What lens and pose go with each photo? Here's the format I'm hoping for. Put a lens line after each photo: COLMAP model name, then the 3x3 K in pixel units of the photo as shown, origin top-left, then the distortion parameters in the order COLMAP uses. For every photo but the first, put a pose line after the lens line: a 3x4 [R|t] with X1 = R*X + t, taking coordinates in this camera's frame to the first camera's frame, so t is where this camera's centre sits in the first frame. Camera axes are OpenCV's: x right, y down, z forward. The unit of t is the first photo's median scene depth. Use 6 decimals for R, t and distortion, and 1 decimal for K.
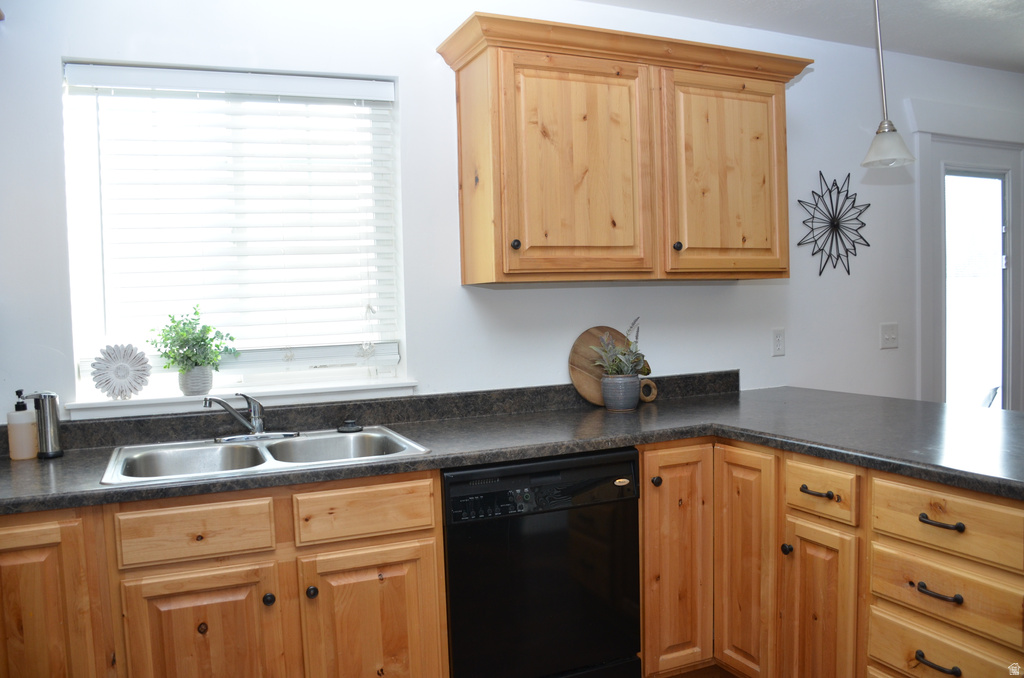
lens RADIAL K [[794.0, 0, 512.0], [0, 794.0, 339.0], [0, 0, 1]] dist [-0.147760, 0.109451]
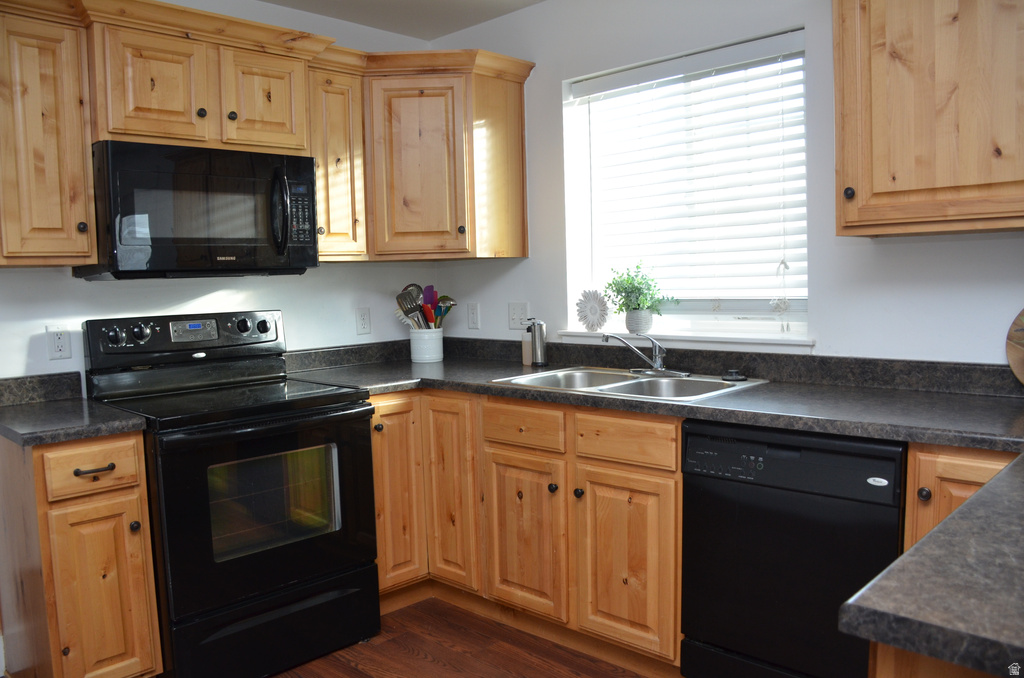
lens RADIAL K [[794.0, 0, 512.0], [0, 794.0, 339.0], [0, 0, 1]] dist [-0.147760, 0.109451]
pose [[0.387732, 0.090153, -0.917353, 0.646274], [-0.026819, 0.995888, 0.086535, -0.021620], [0.921382, -0.008950, 0.388555, 0.313829]]
